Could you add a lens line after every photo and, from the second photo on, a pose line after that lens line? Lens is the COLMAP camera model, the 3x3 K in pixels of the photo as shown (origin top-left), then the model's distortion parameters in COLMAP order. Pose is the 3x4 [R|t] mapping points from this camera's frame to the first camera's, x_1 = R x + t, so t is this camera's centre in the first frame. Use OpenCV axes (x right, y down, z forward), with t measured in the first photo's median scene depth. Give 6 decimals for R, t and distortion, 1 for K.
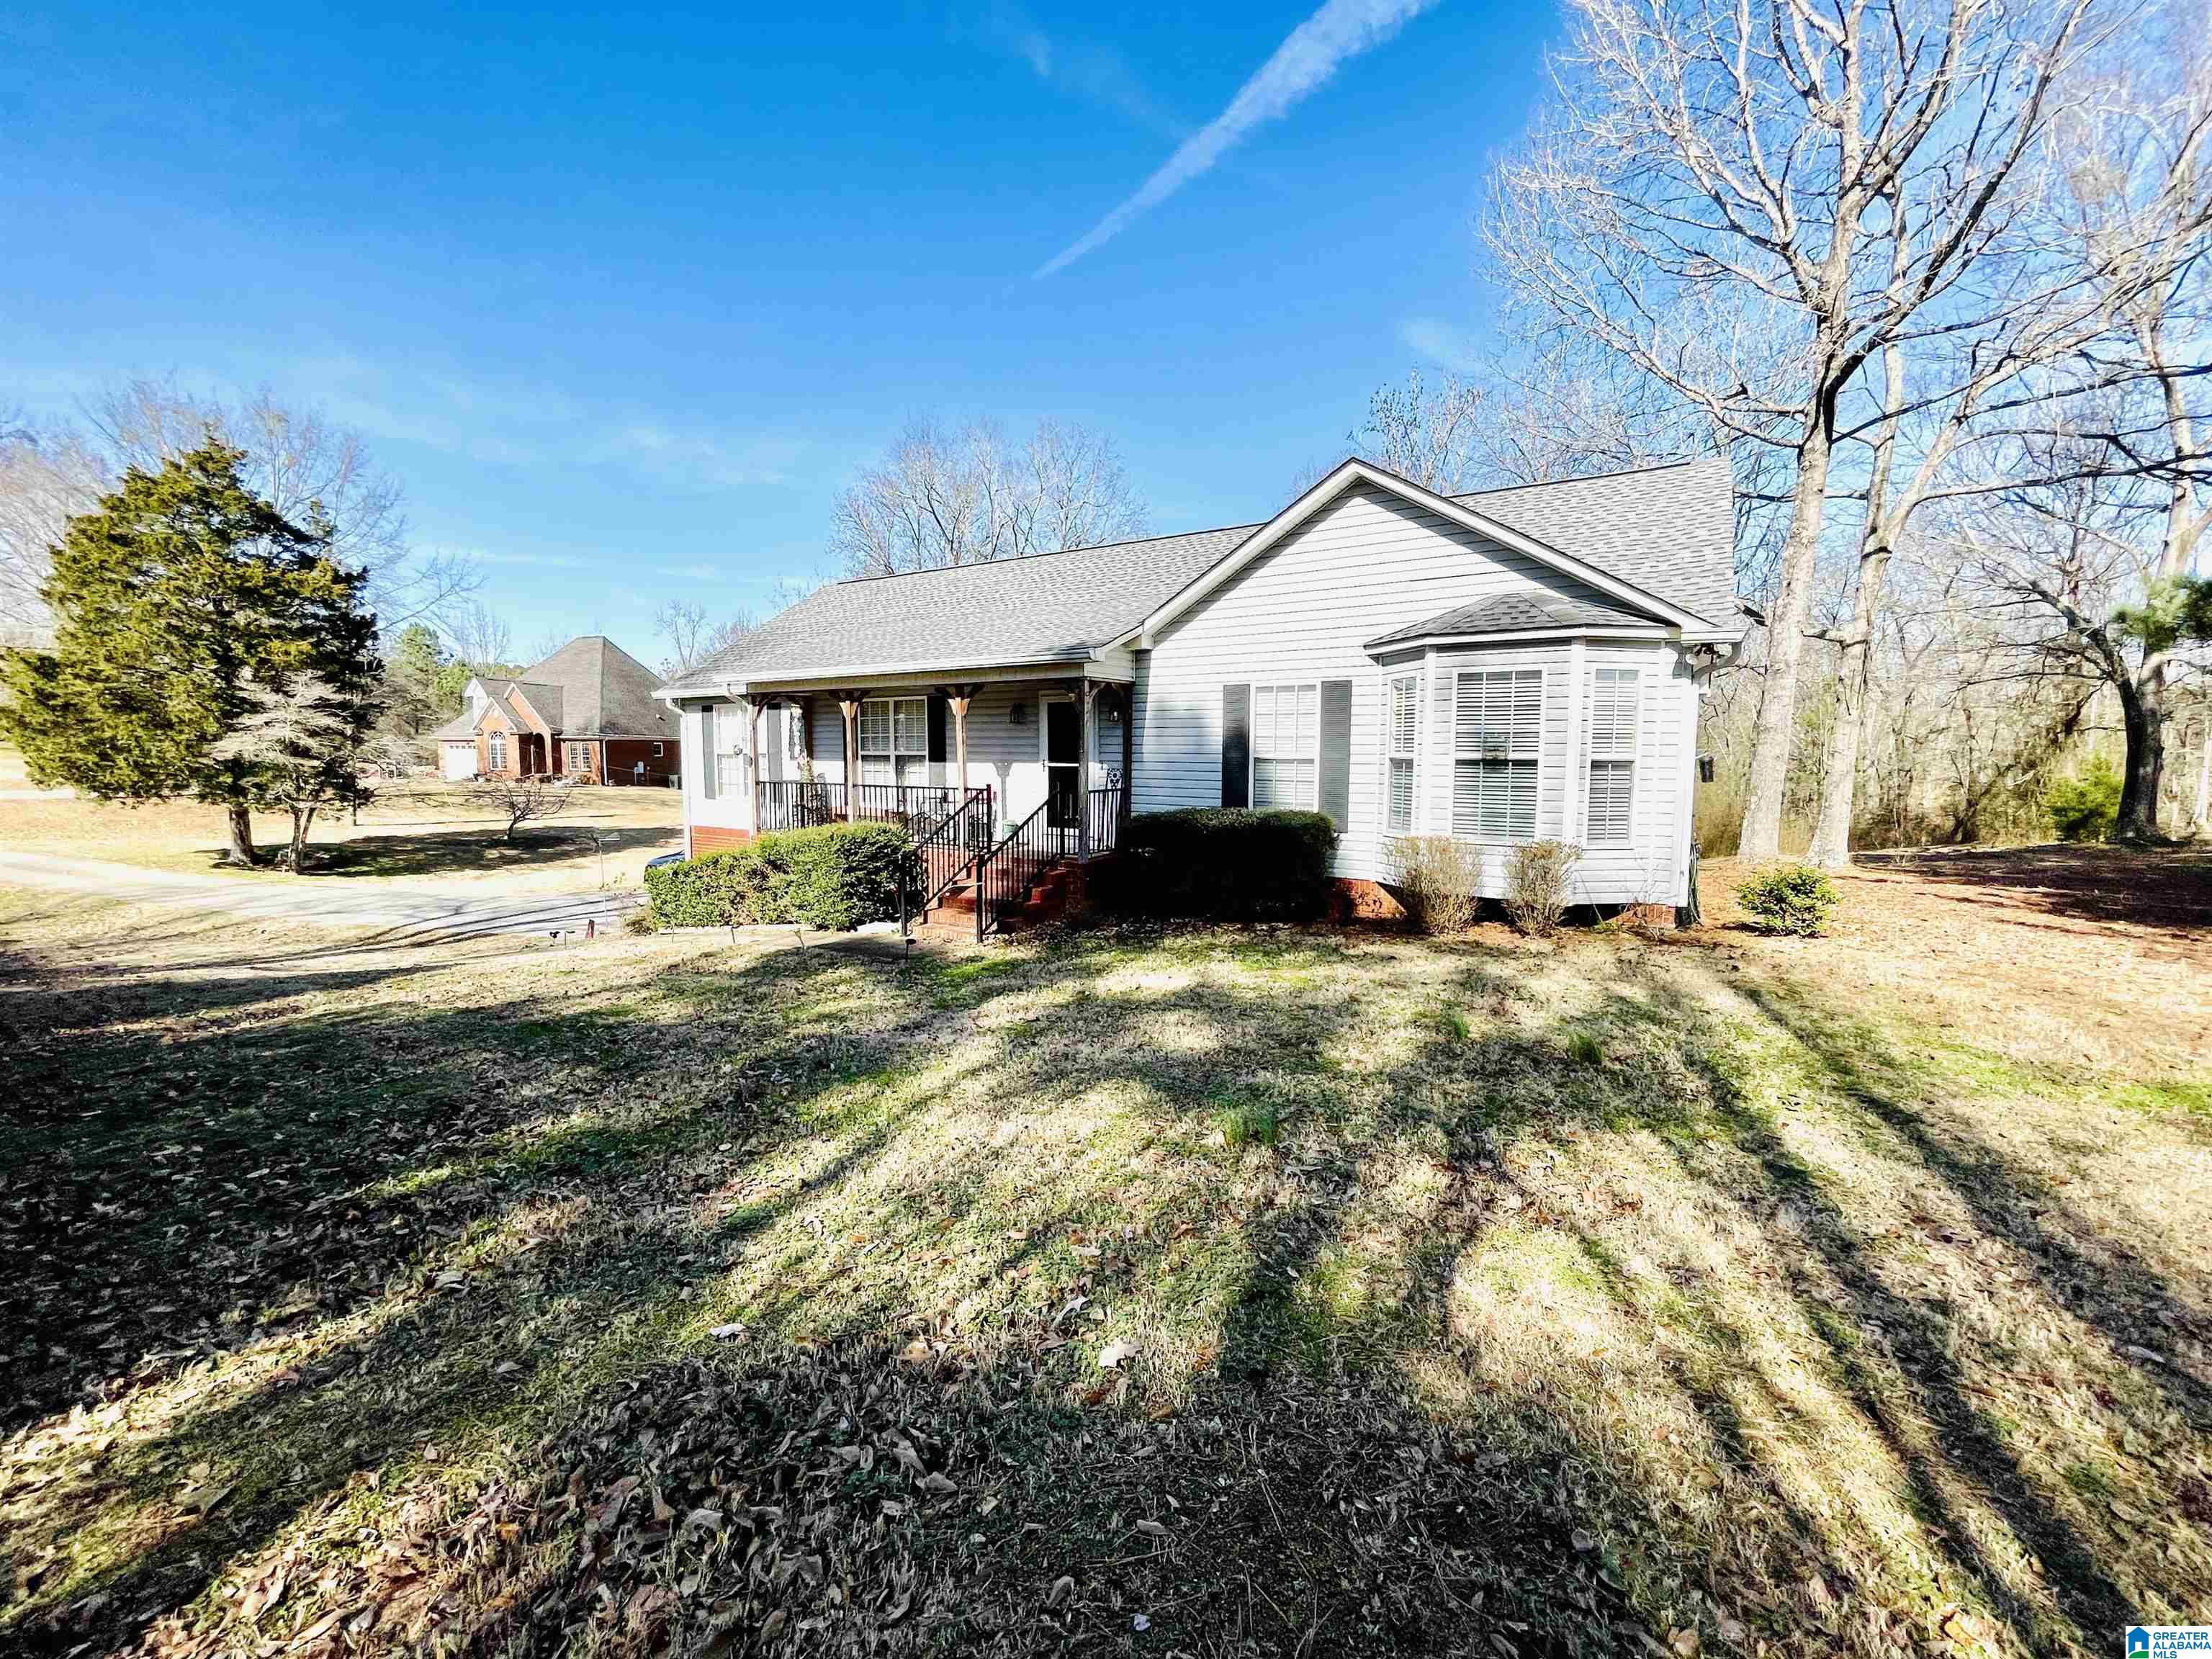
lens RADIAL K [[892.0, 0, 1098.2], [0, 892.0, 837.3], [0, 0, 1]] dist [-0.003017, 0.001106]
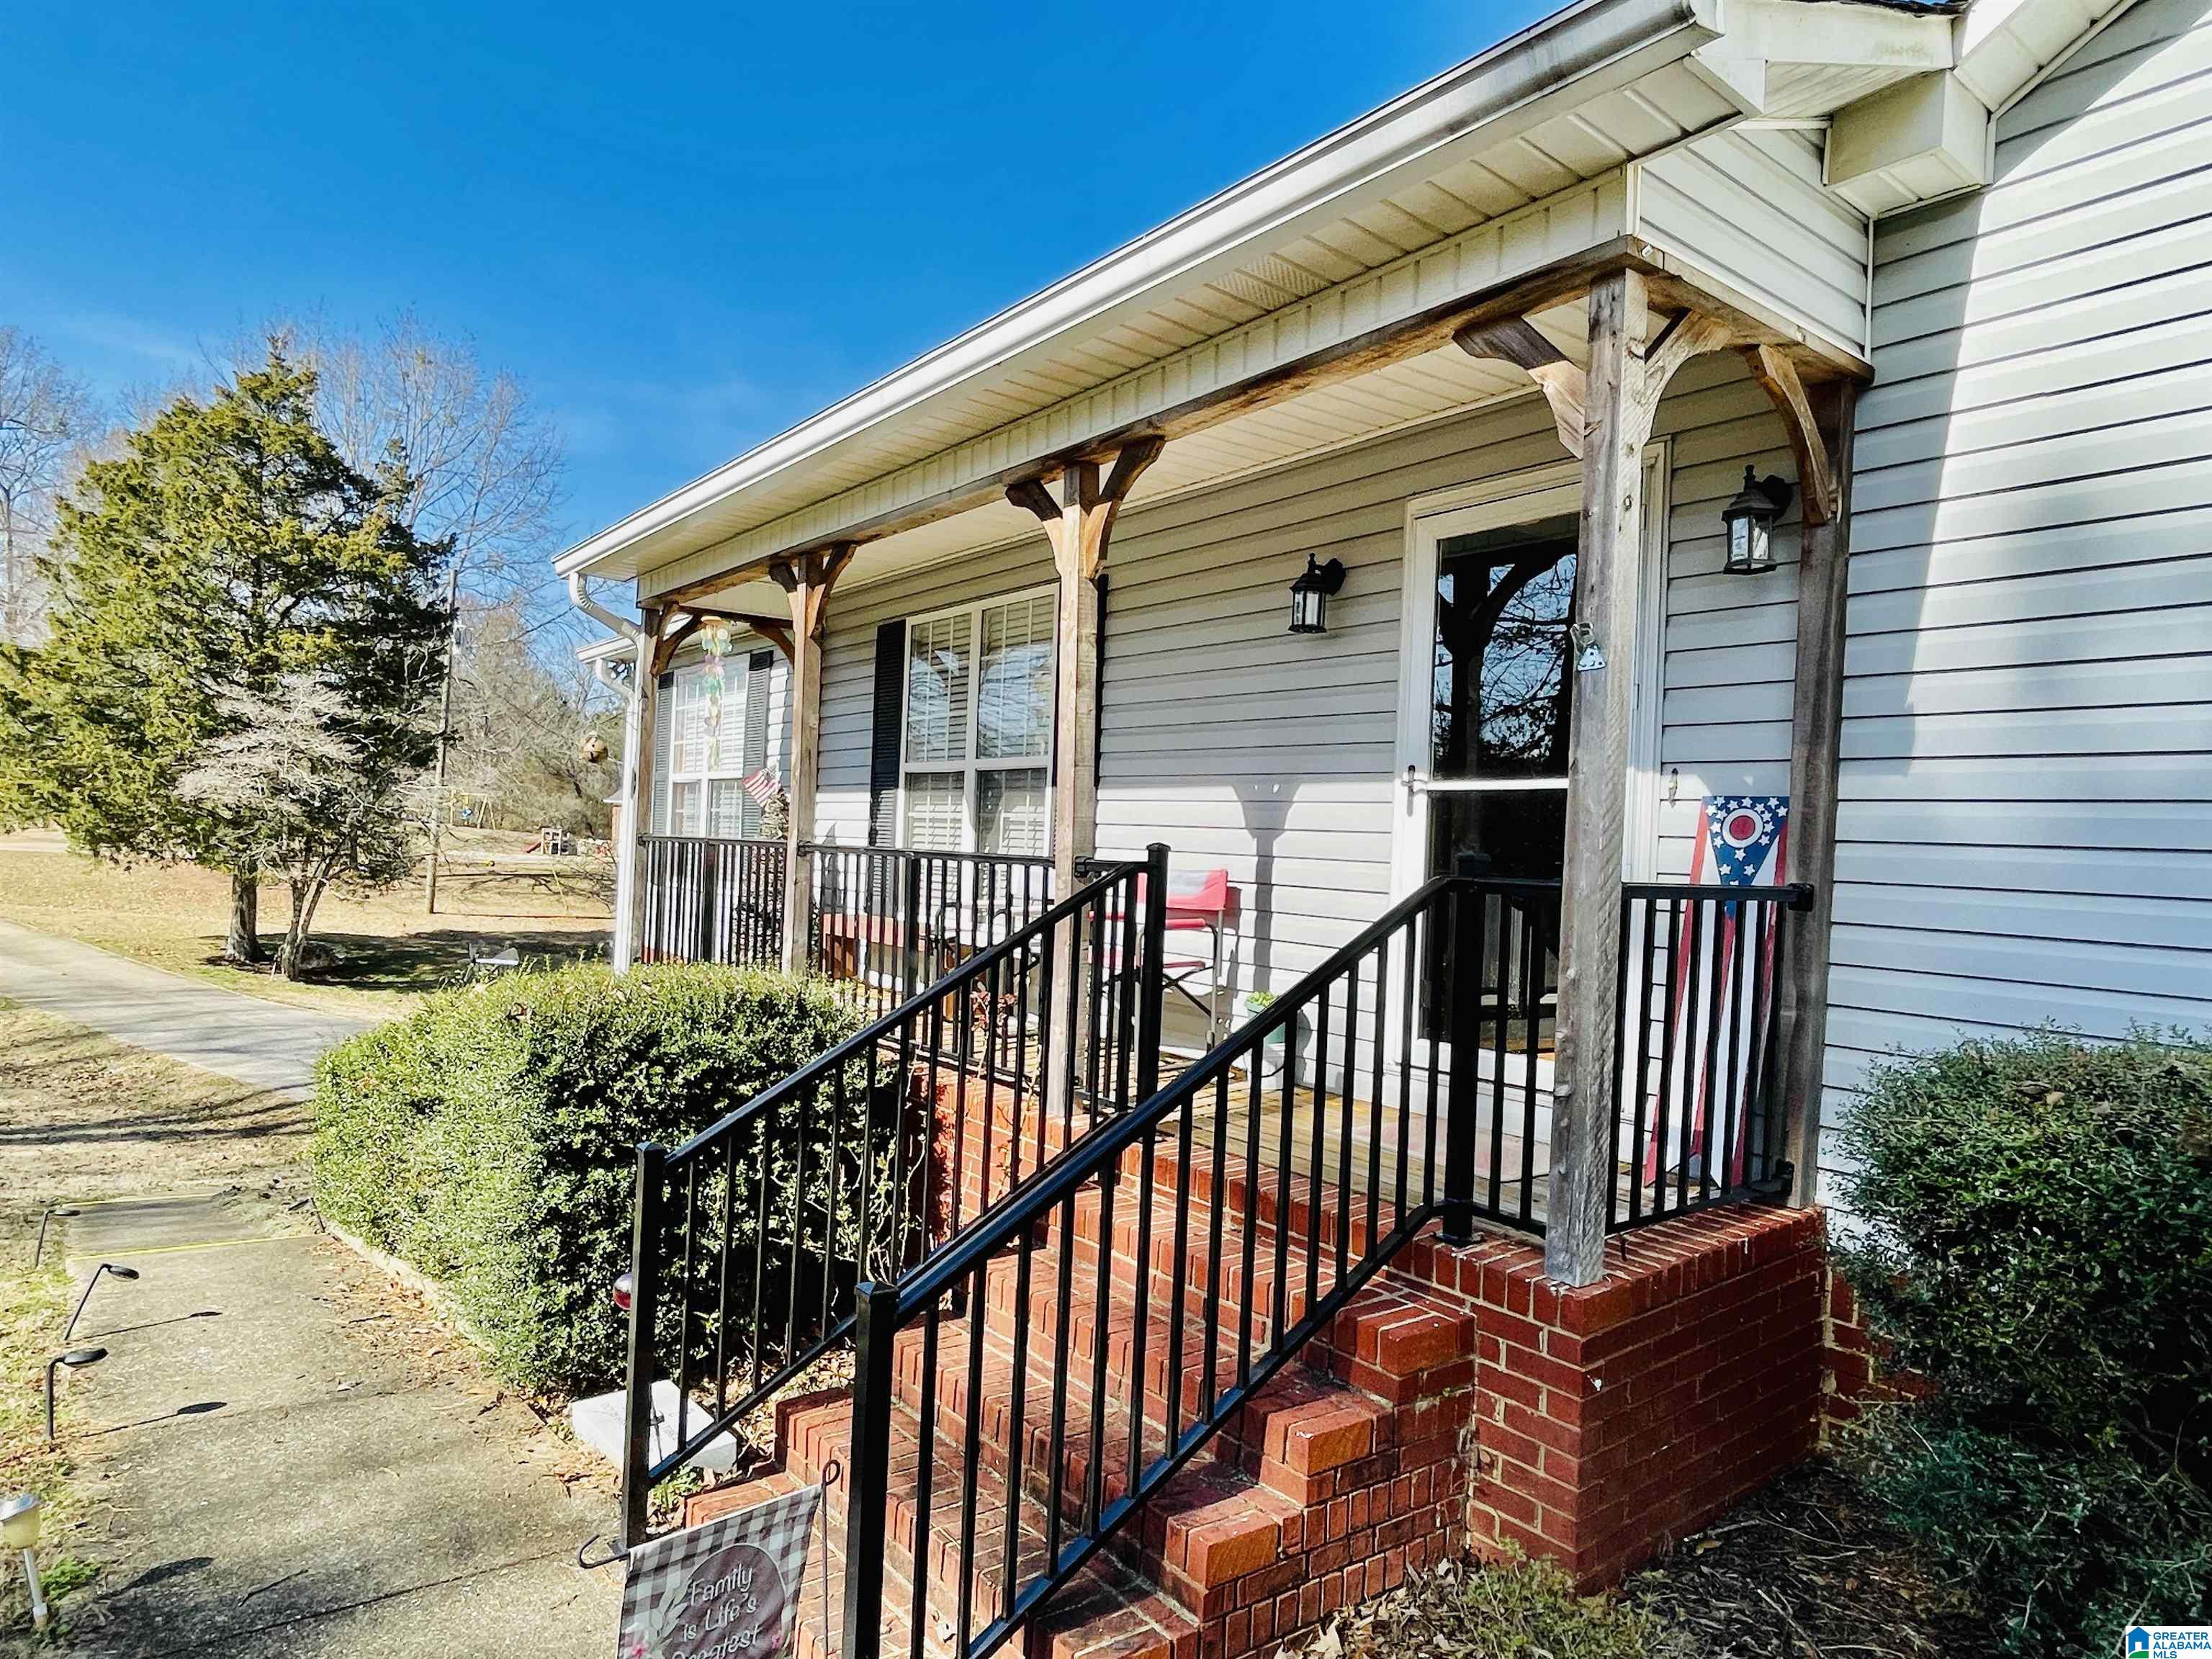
lens RADIAL K [[1320.2, 0, 1099.1], [0, 1320.2, 843.4], [0, 0, 1]] dist [-0.006444, -0.003447]
pose [[0.940434, 0.037189, -0.337937, -0.019084], [-0.073276, 0.992809, -0.094664, -0.025847], [0.331986, 0.113788, 0.936396, 0.672872]]
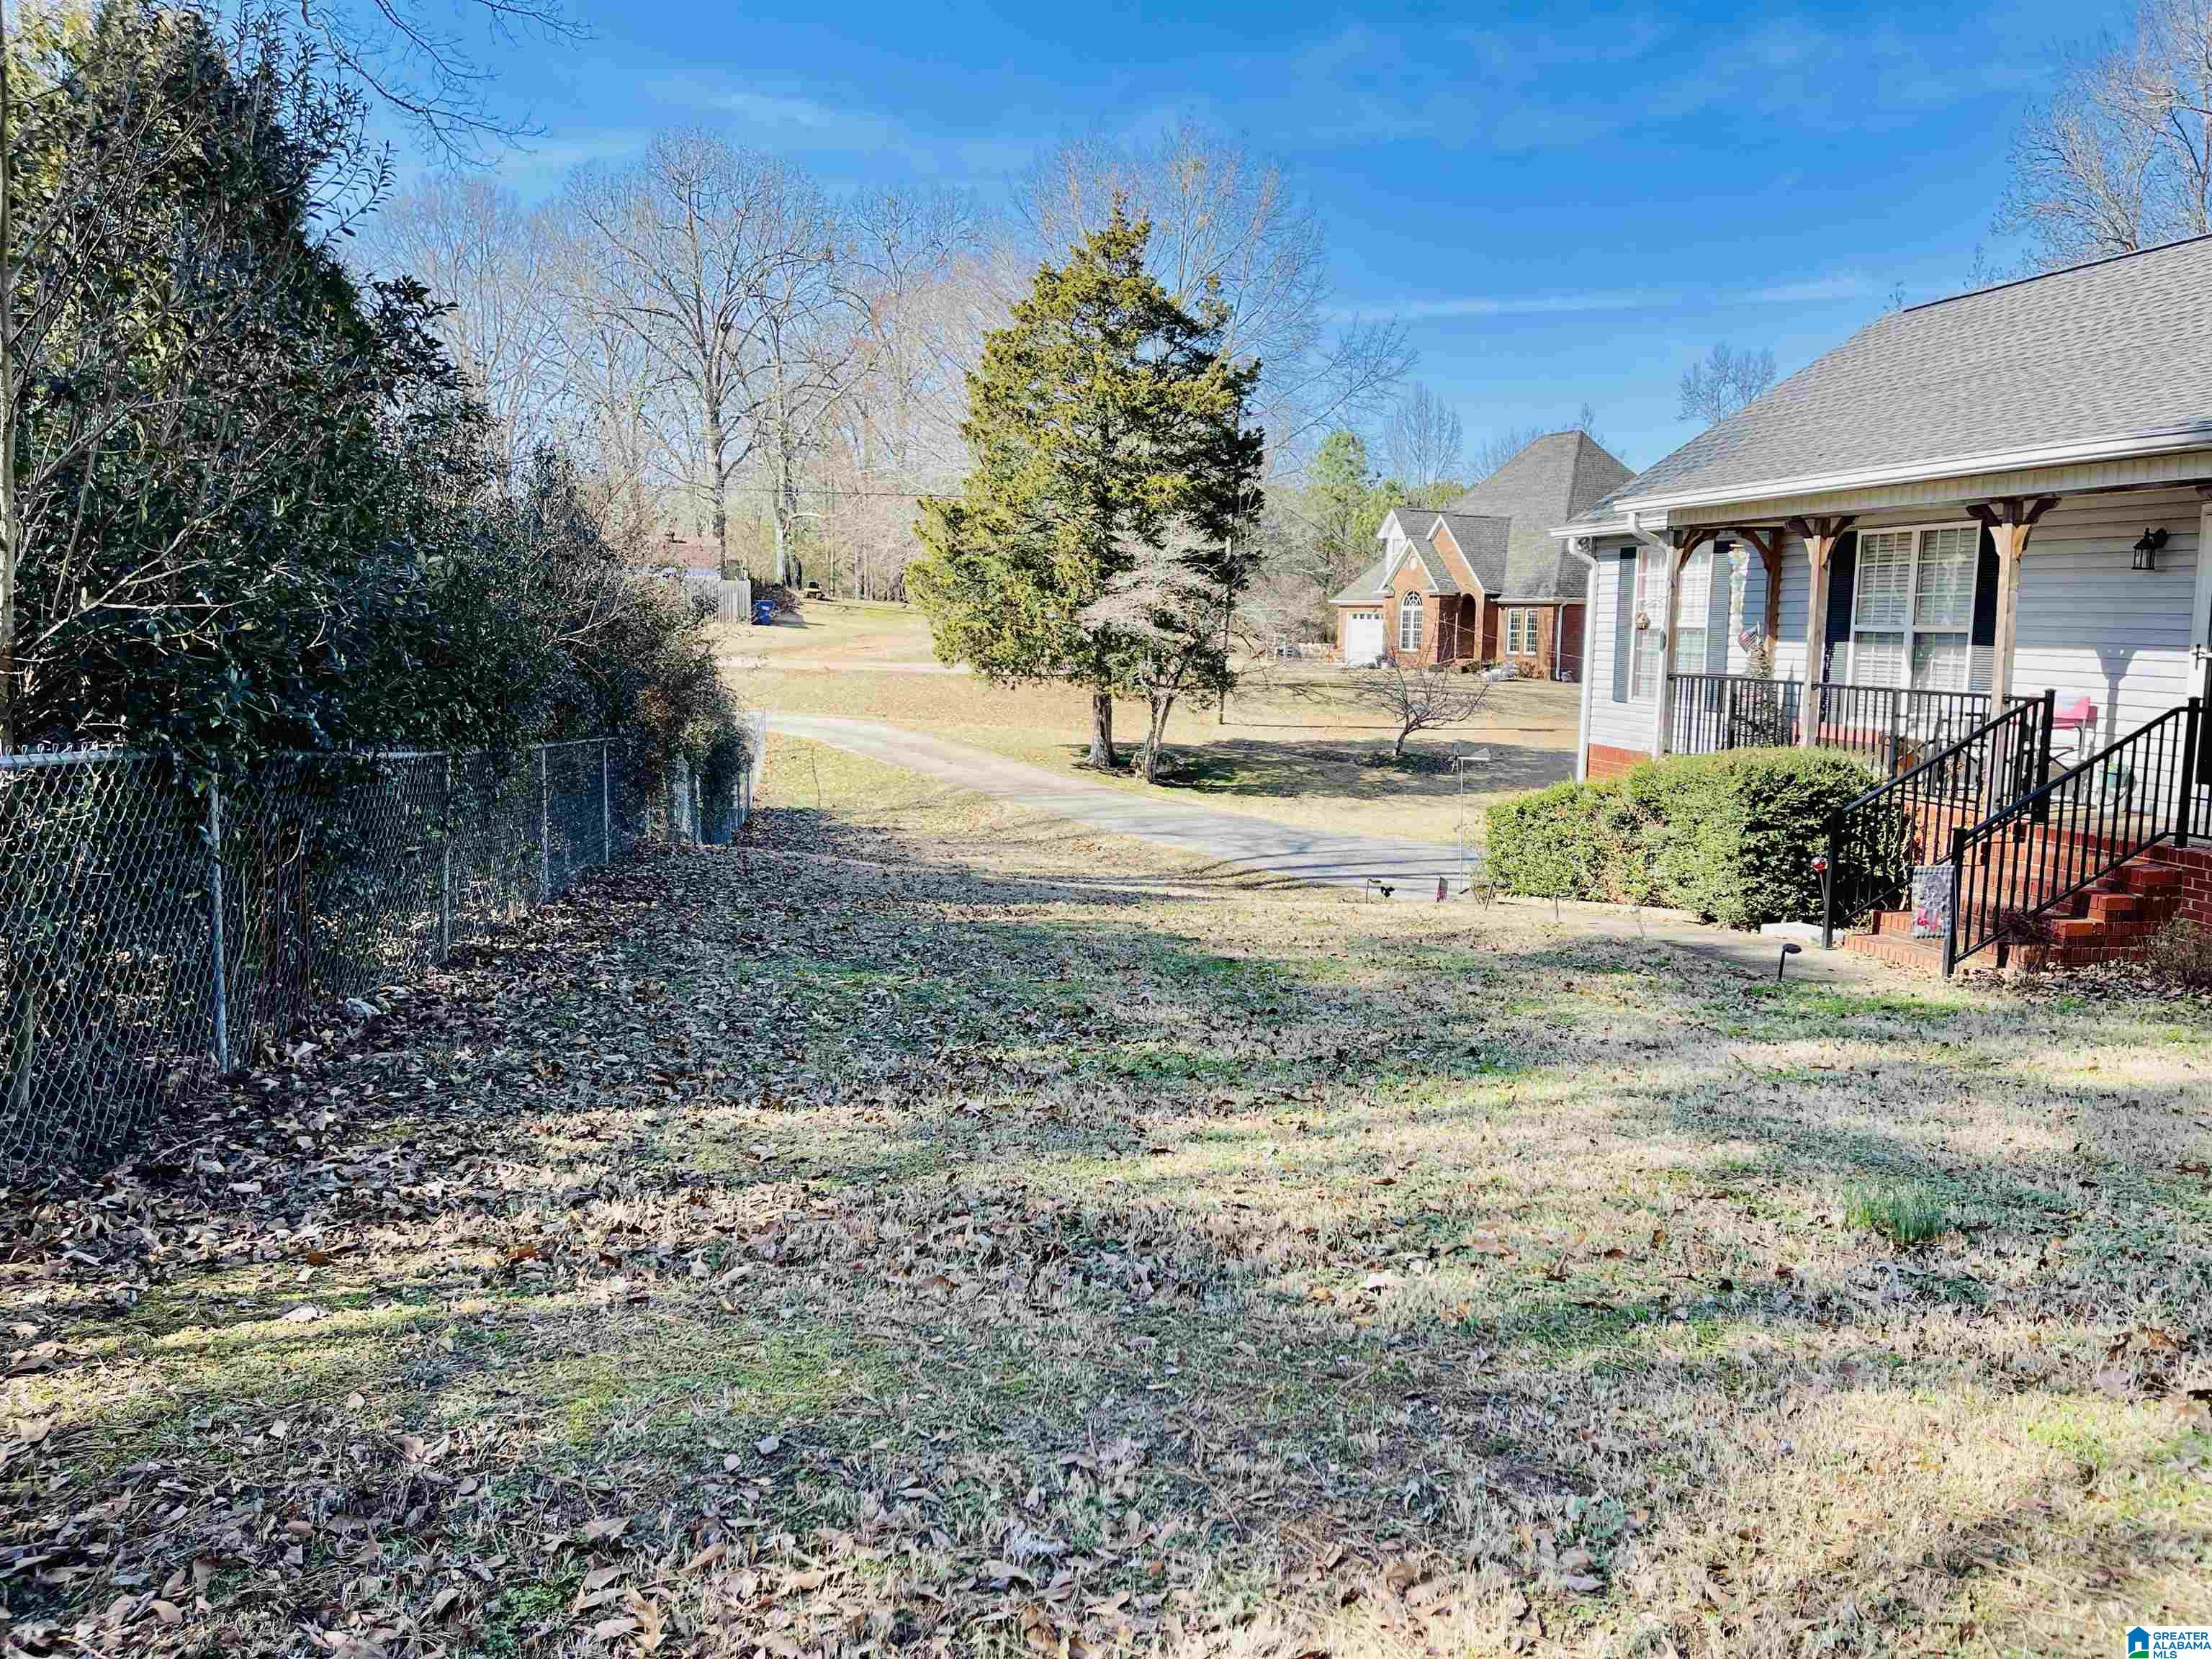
lens RADIAL K [[1660.0, 0, 1124.3], [0, 1660.0, 839.4], [0, 0, 1]] dist [0.070357, -0.081761]
pose [[0.711708, 0.099390, -0.695408, 0.185483], [-0.078221, 0.994997, 0.062154, 0.008426], [0.698106, 0.010160, 0.715922, -0.077214]]
